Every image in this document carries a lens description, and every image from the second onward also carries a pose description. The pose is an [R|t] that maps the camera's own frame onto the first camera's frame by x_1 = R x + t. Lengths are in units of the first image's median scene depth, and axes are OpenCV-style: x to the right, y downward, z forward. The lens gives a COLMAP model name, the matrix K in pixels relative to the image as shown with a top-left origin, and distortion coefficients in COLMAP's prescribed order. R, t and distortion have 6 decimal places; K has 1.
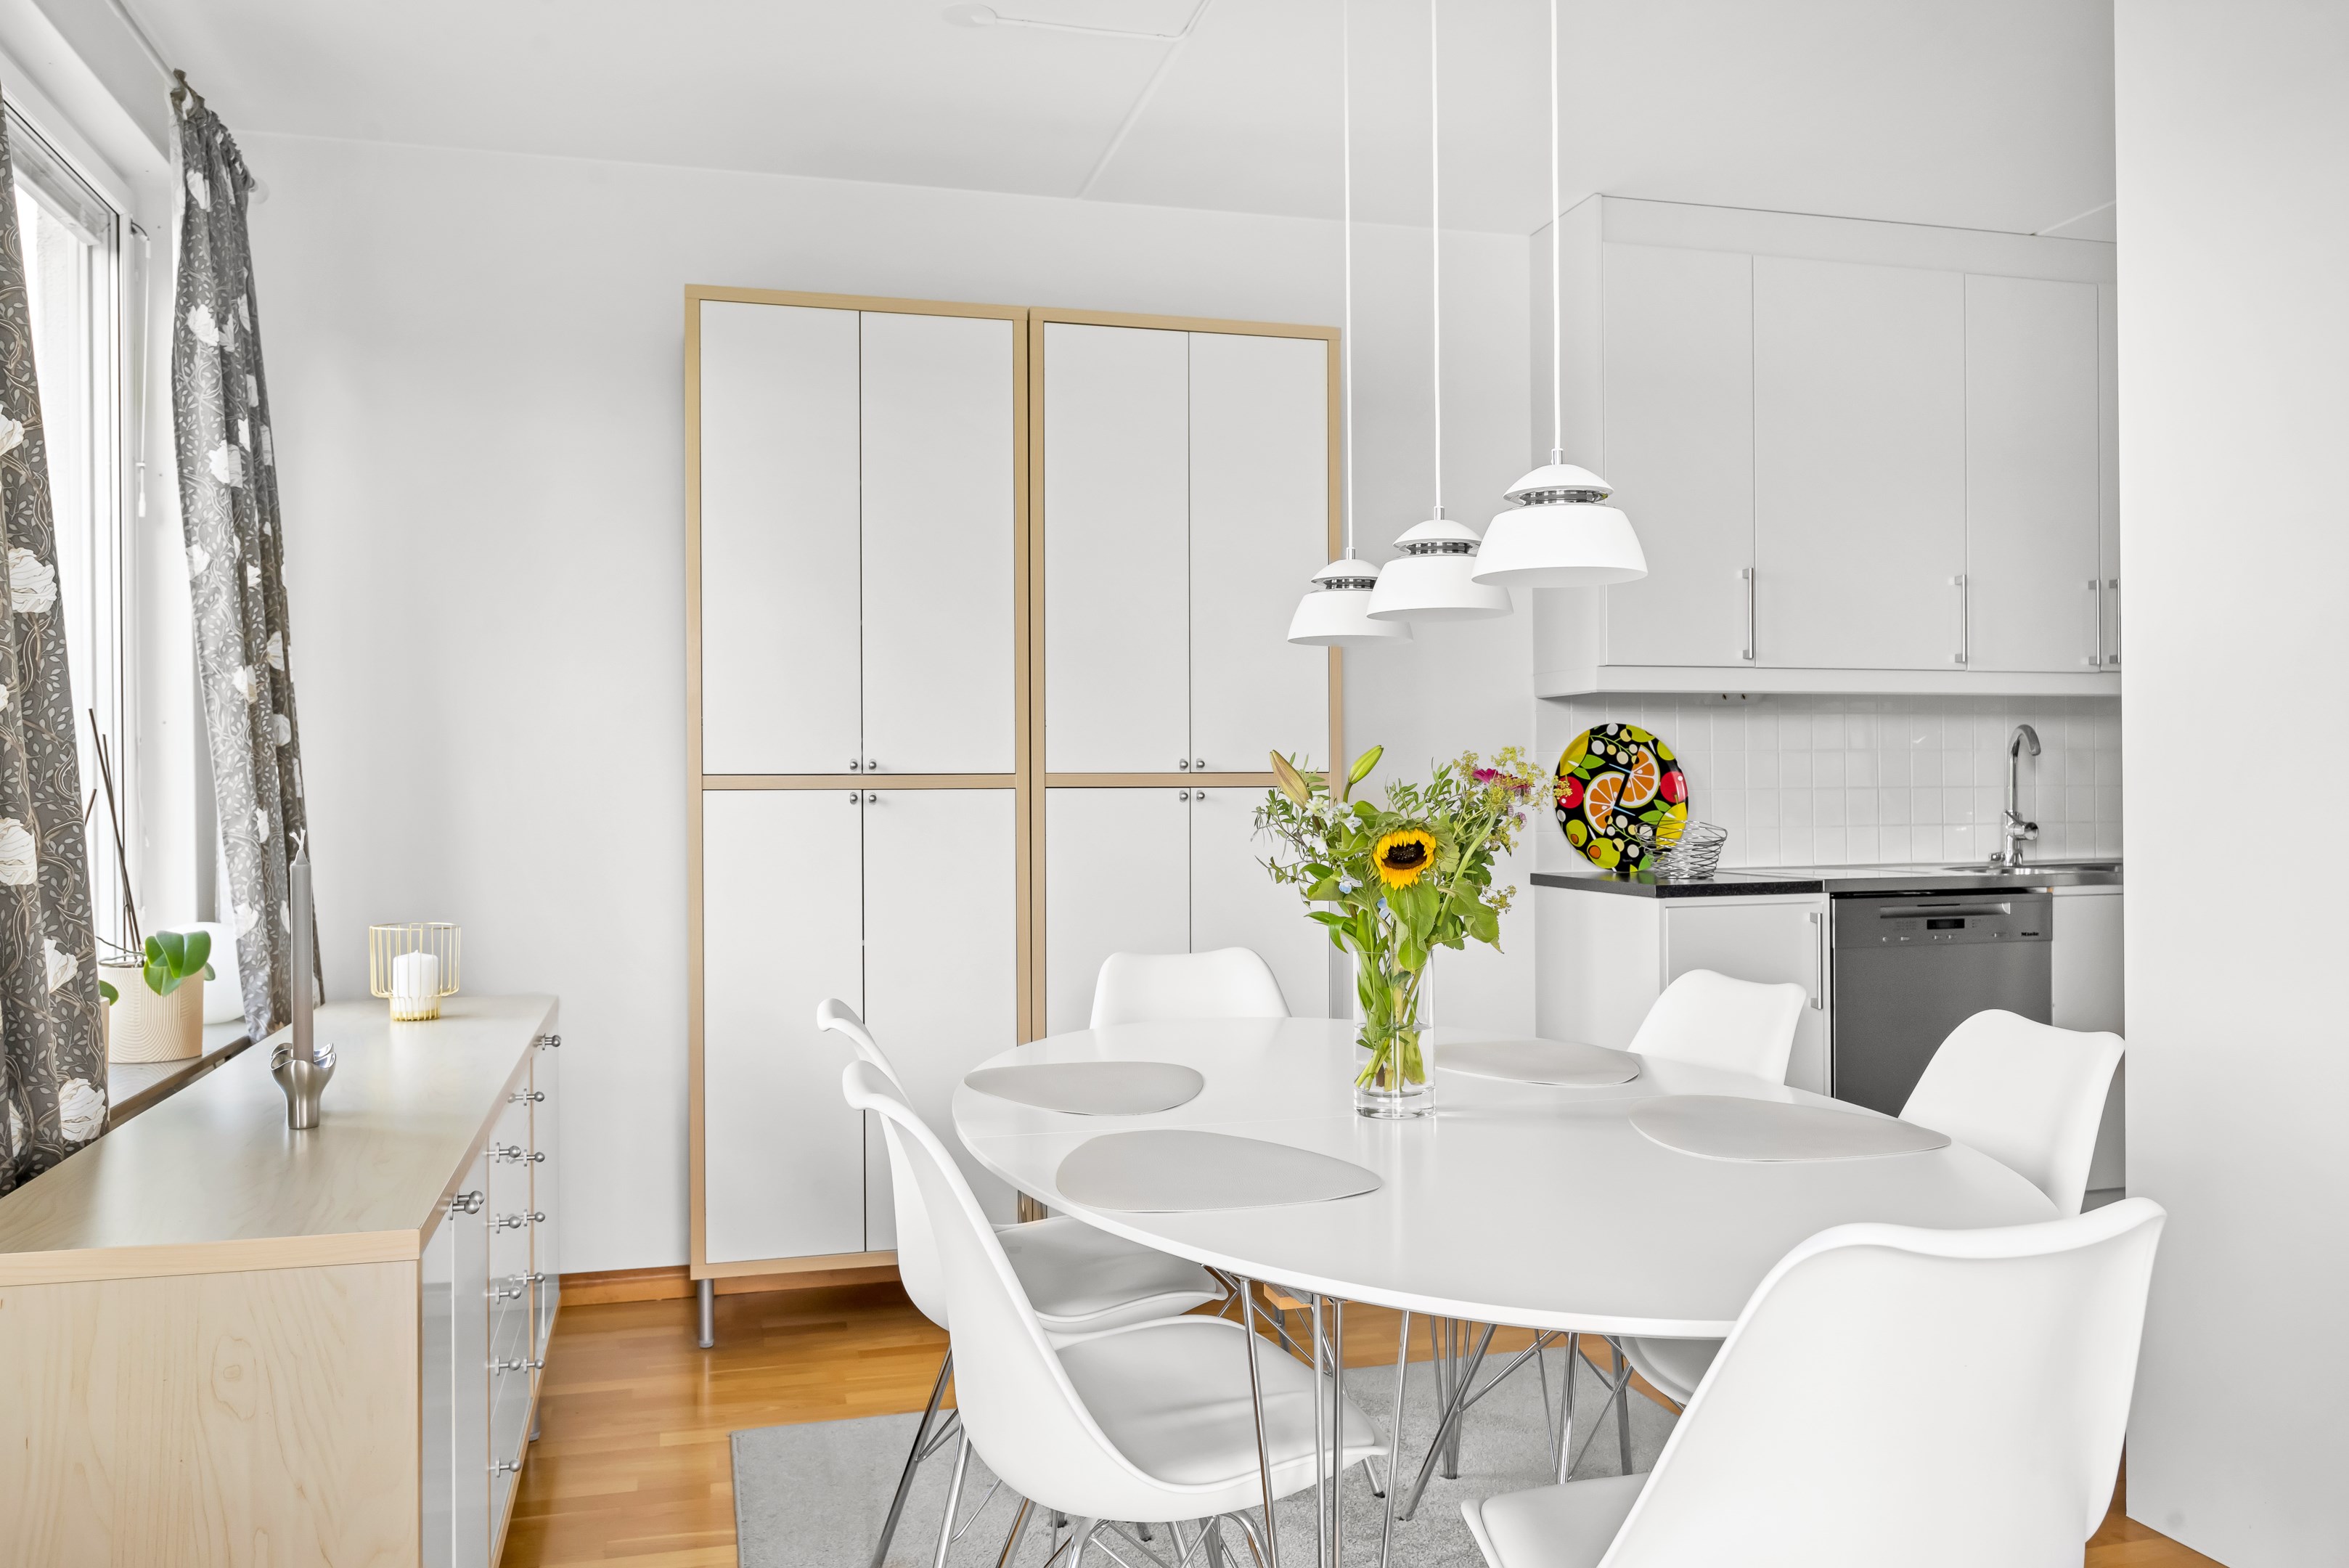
lens RADIAL K [[1801.6, 0, 1170.1], [0, 1801.6, 791.4], [0, 0, 1]] dist [-0.001224, -0.000168]
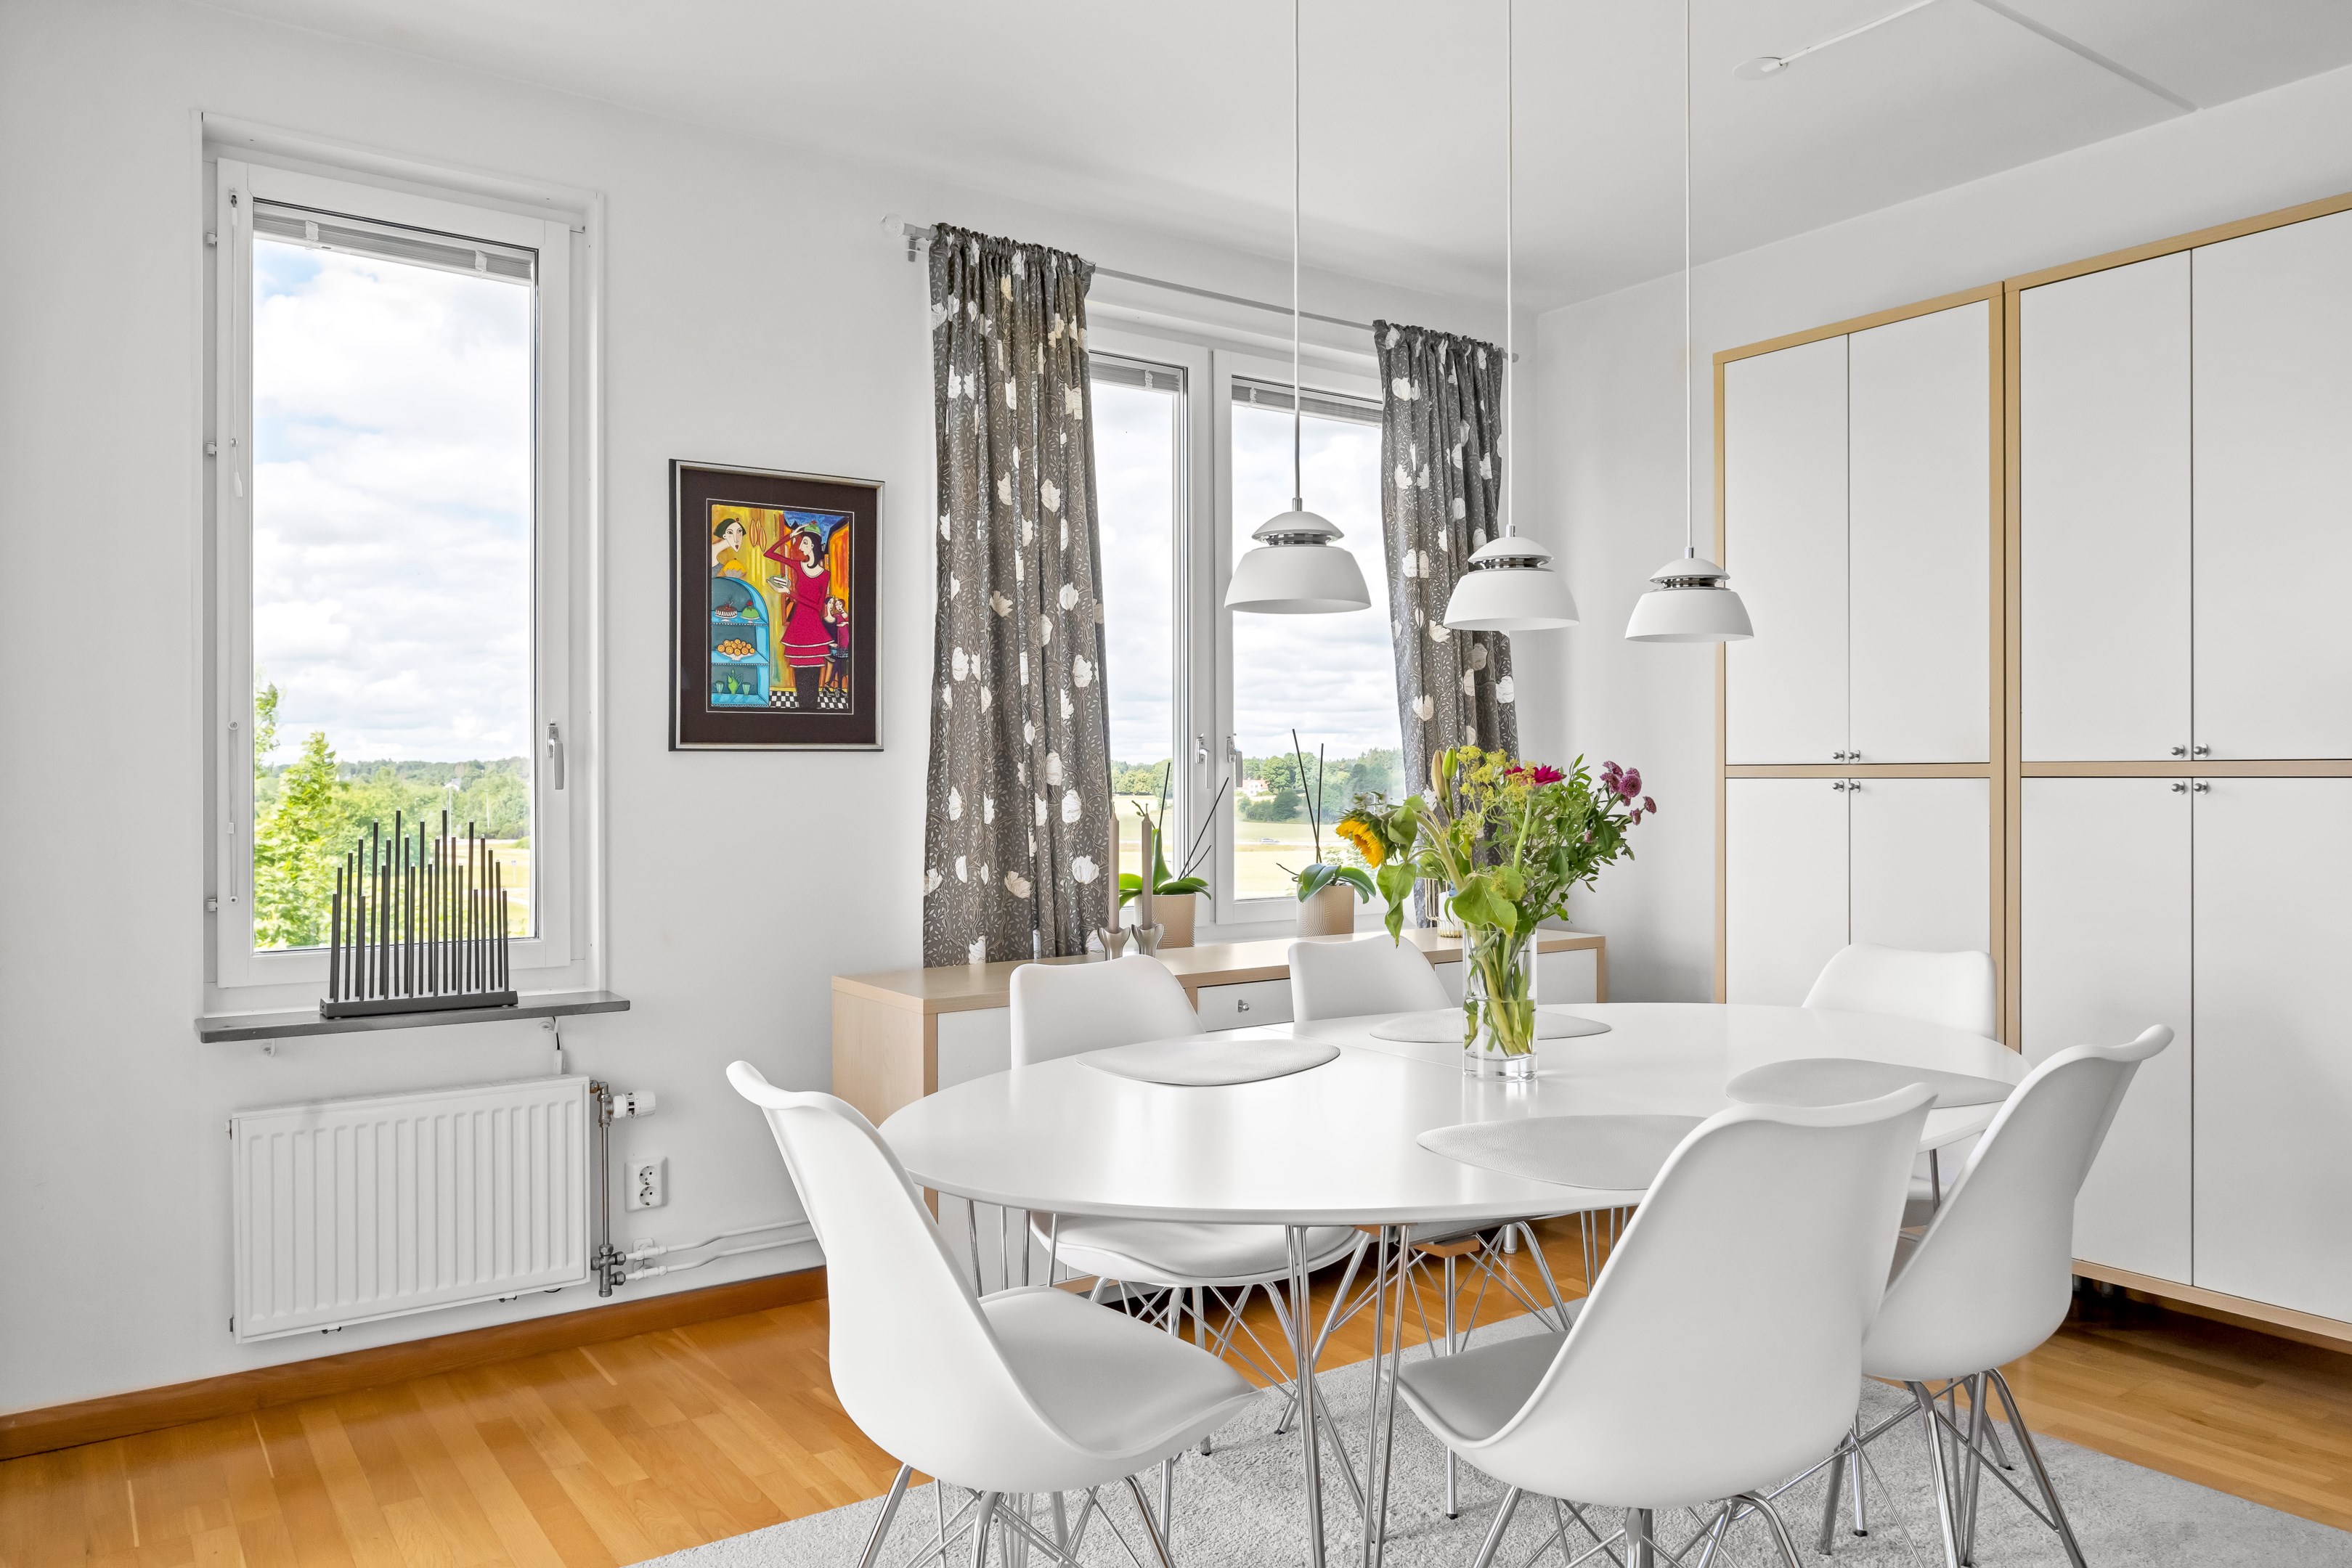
lens RADIAL K [[1612.9, 0, 1176.7], [0, 1612.9, 776.3], [0, 0, 1]] dist [0.007796, 0.006616]
pose [[0.351760, 0.002376, -0.936087, 0.582564], [-0.001127, 0.999997, 0.002114, -0.003708], [0.936090, 0.000311, 0.351761, 0.280197]]
